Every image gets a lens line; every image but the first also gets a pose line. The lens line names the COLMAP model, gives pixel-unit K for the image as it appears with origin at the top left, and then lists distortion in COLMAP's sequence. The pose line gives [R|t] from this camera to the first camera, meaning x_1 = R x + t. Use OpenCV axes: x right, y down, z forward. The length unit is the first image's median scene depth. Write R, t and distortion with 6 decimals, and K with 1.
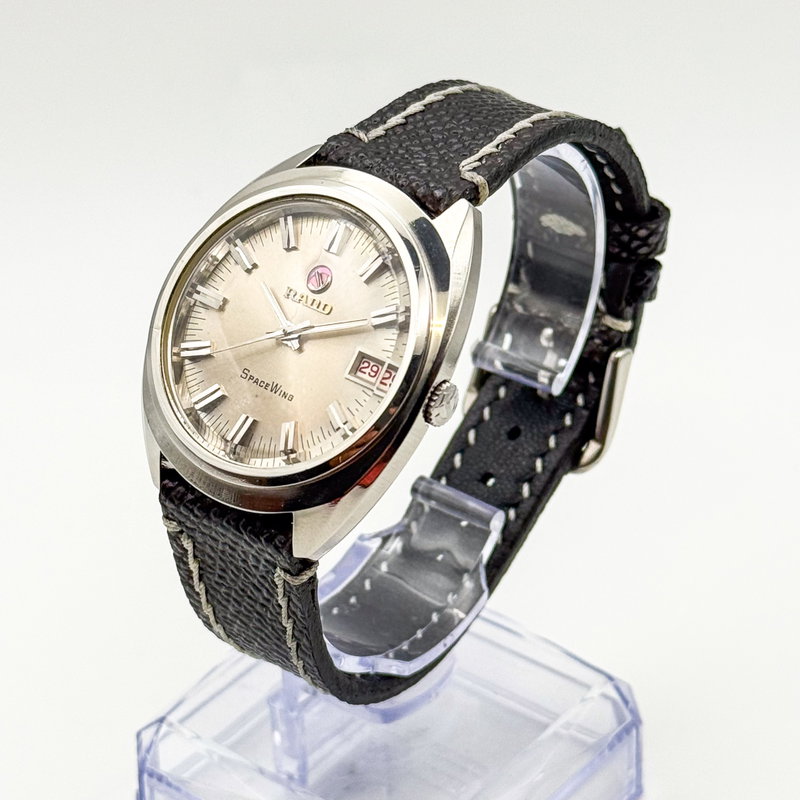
lens RADIAL K [[2686.9, 0, 391.1], [0, 2686.9, 425.7], [0, 0, 1]] dist [-0.029745, 0.000000]
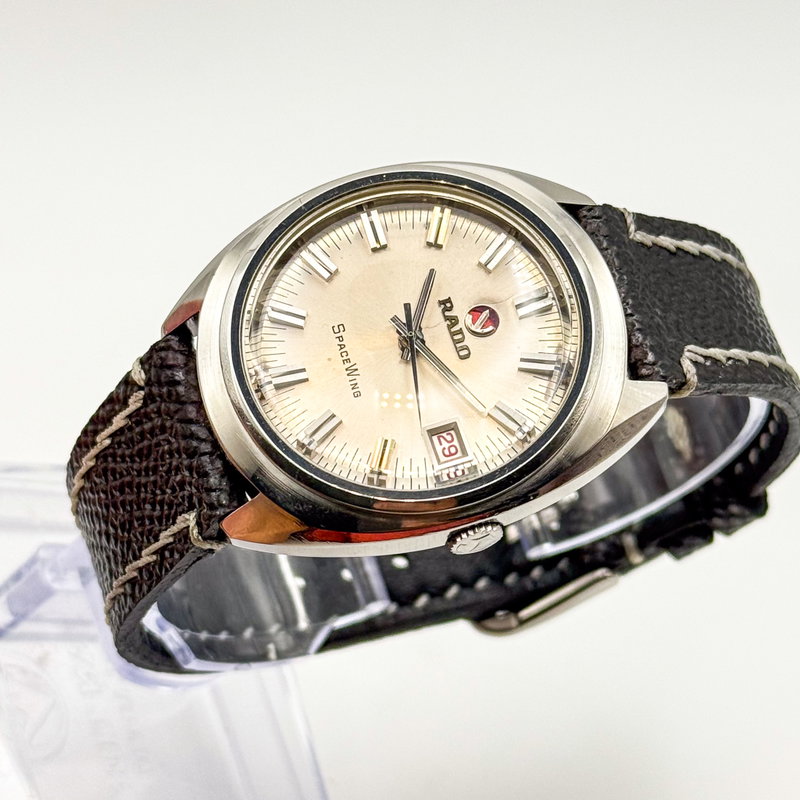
lens RADIAL K [[2686.9, 0, 403.8], [0, 2686.9, 398.5], [0, 0, 1]] dist [-0.029745, 0.000000]
pose [[0.662786, 0.733094, 0.152606, -0.147721], [-0.743119, 0.669021, 0.013585, -0.030204], [-0.092137, -0.122409, 0.988194, 0.162876]]
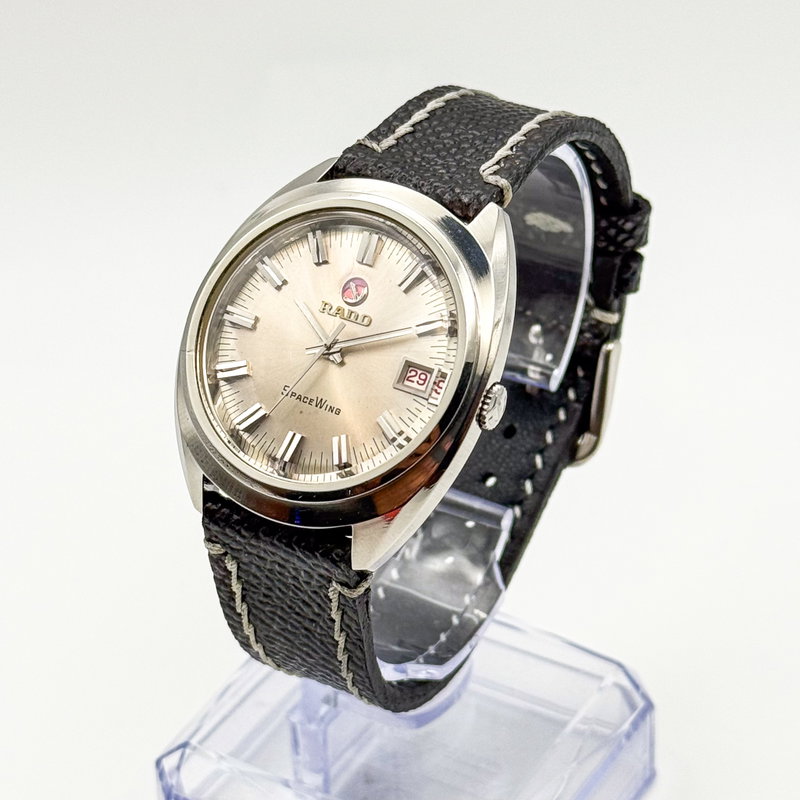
lens RADIAL K [[2686.9, 0, 397.9], [0, 2686.9, 401.7], [0, 0, 1]] dist [-0.029745, 0.000000]
pose [[0.989963, -0.070213, 0.122649, -0.131550], [0.071351, 0.997439, -0.004903, -0.007146], [-0.121990, 0.013605, 0.992438, 0.003664]]
